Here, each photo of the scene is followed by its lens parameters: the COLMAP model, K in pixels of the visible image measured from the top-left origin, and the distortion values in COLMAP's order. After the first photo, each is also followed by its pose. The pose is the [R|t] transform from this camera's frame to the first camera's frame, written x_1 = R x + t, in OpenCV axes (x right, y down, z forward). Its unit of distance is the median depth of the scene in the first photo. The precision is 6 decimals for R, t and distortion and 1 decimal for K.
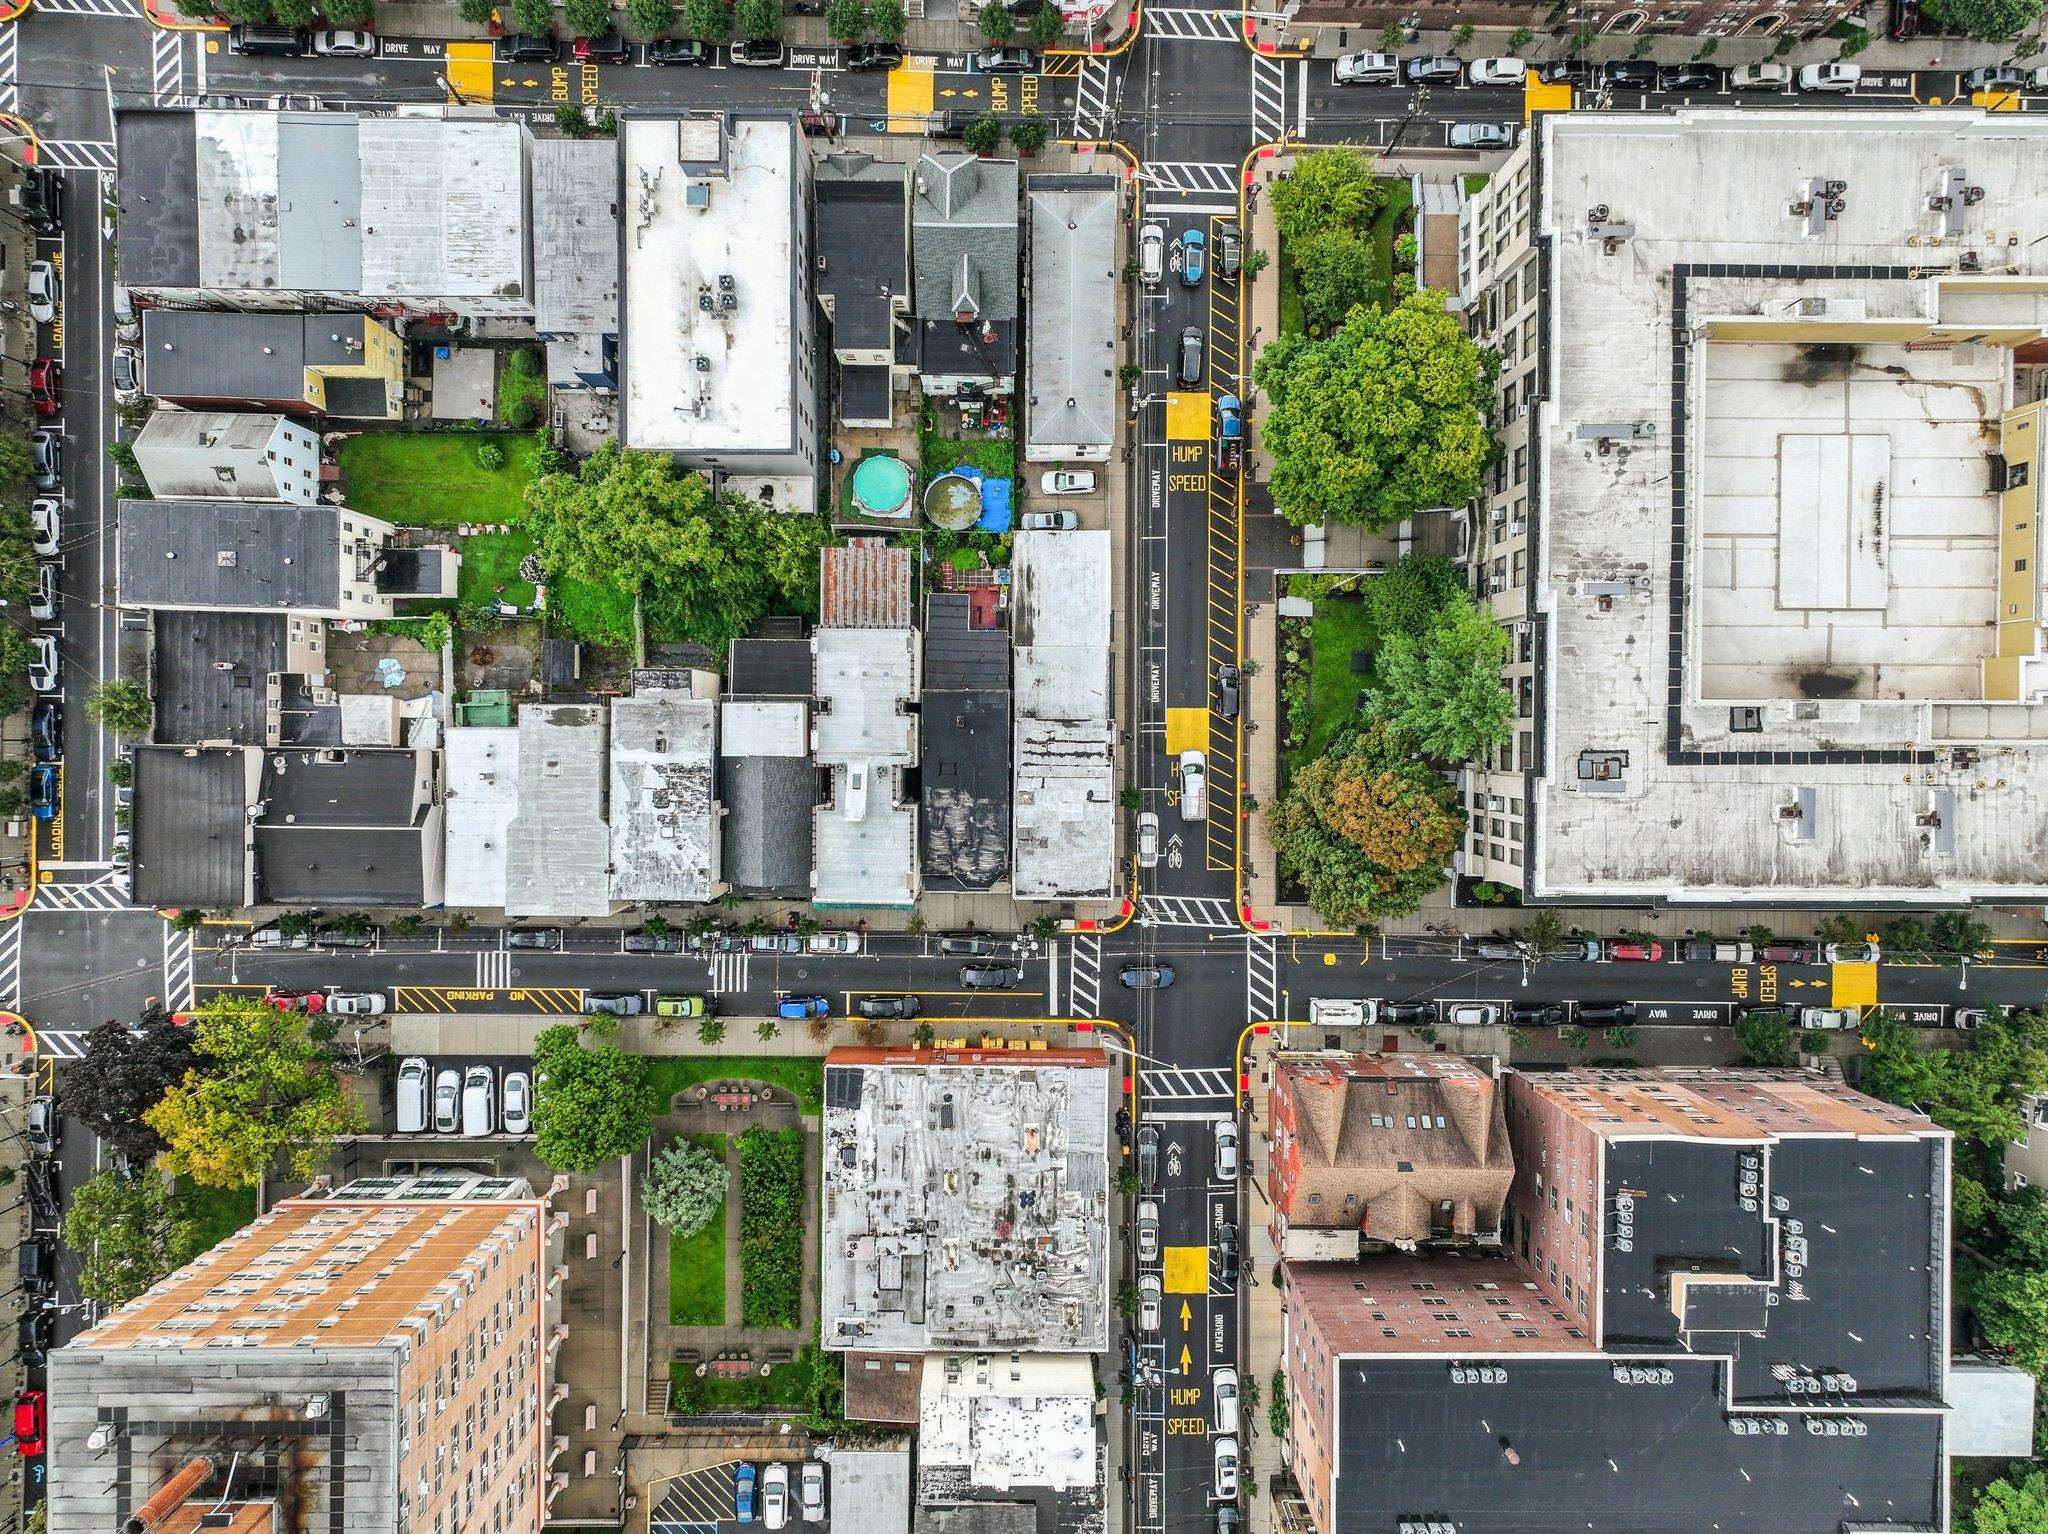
lens RADIAL K [[1424.7, 0, 1017.4], [0, 1424.7, 763.2], [0, 0, 1]] dist [-0.003239, 0.017904]
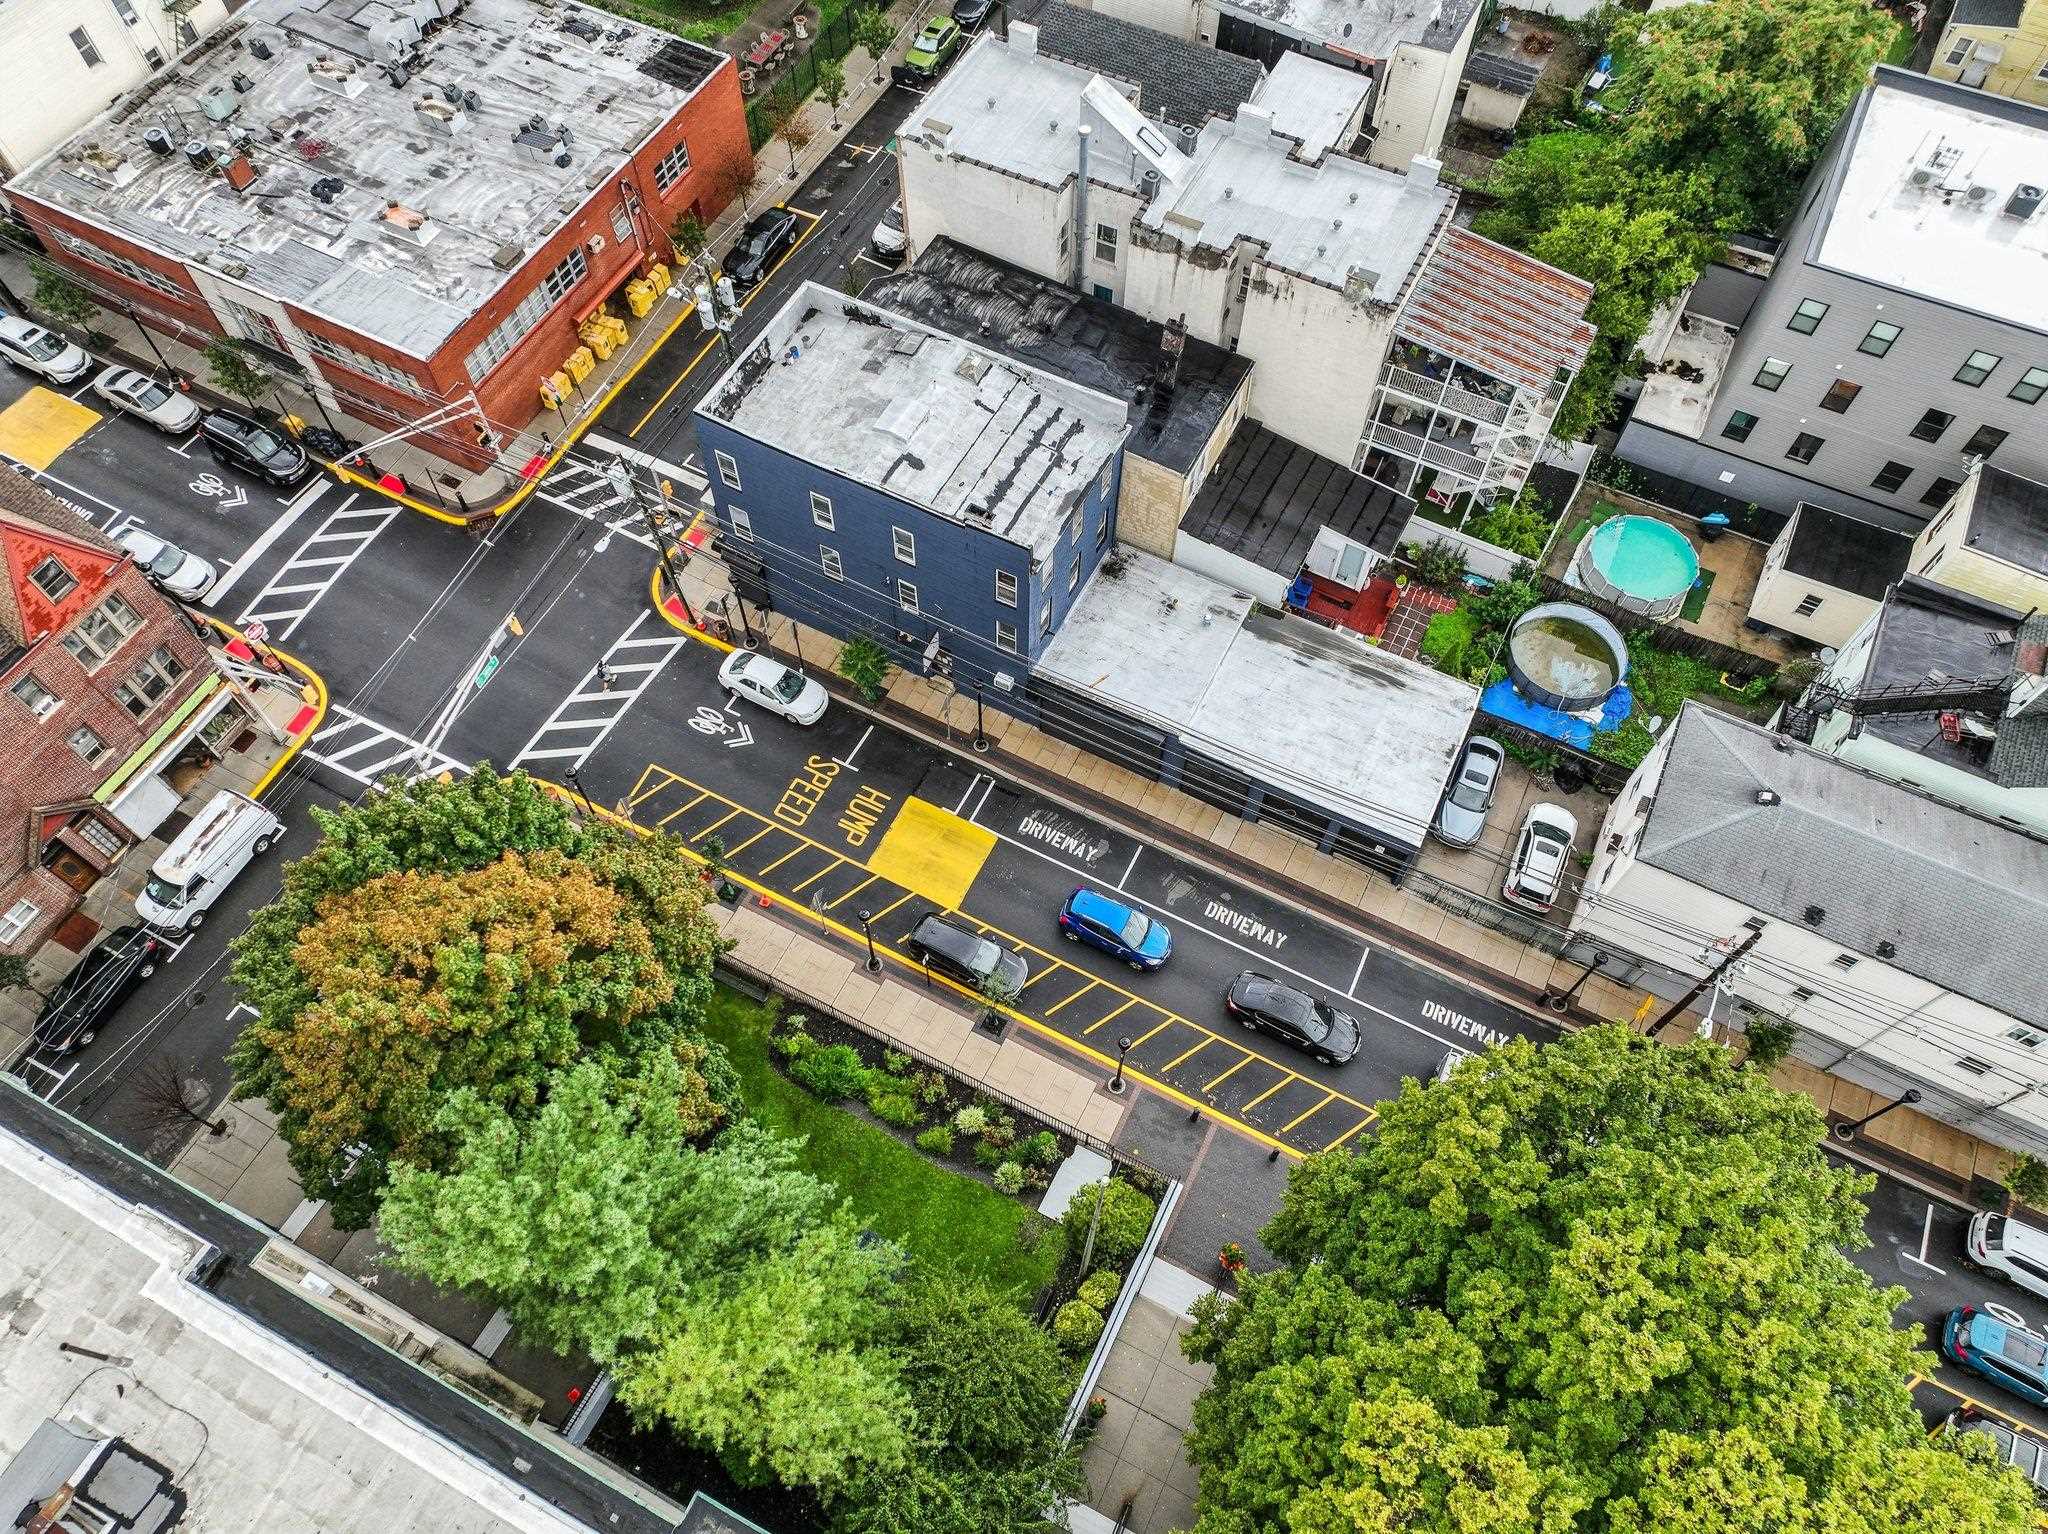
lens RADIAL K [[1424.7, 0, 1017.4], [0, 1424.7, 763.2], [0, 0, 1]] dist [-0.003239, 0.017904]
pose [[-0.450386, 0.767917, -0.455472, 0.293445], [-0.892468, -0.401815, 0.205050, -0.128877], [-0.025554, 0.498846, 0.866314, 0.593608]]
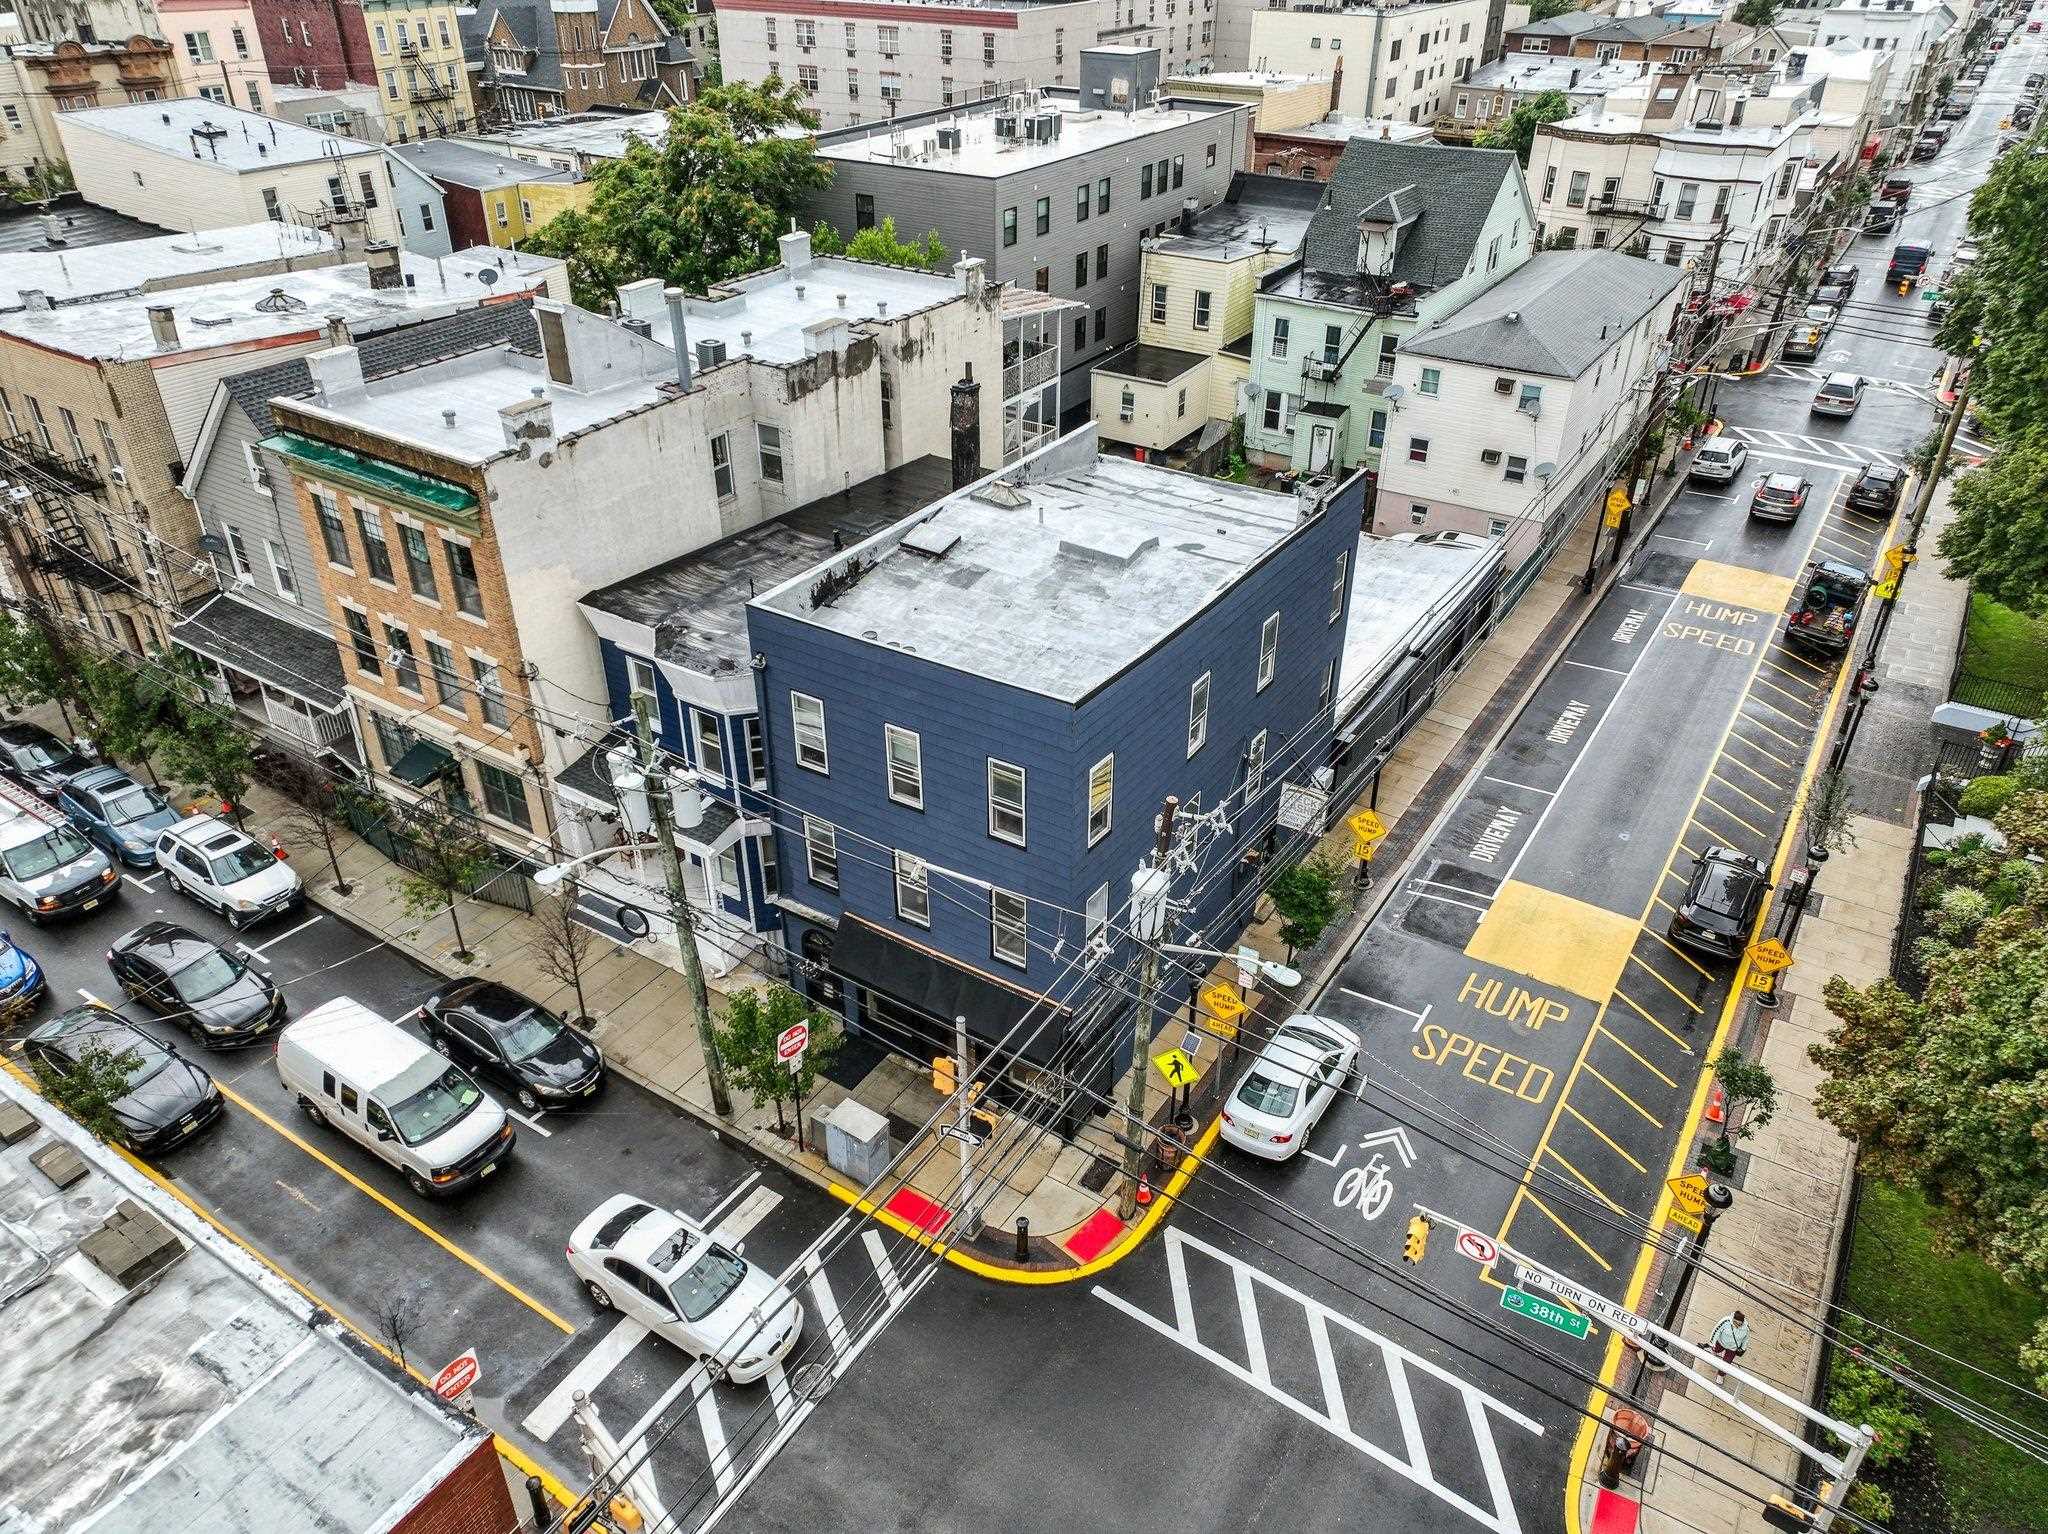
lens RADIAL K [[1440.7, 0, 1024.0], [0, 1440.7, 767.0], [0, 0, 1]] dist [-0.001404, 0.020475]
pose [[0.843606, 0.282732, -0.456500, 0.154910], [-0.536897, 0.430819, -0.725353, 0.250251], [-0.008412, 0.857005, 0.515239, 0.812075]]
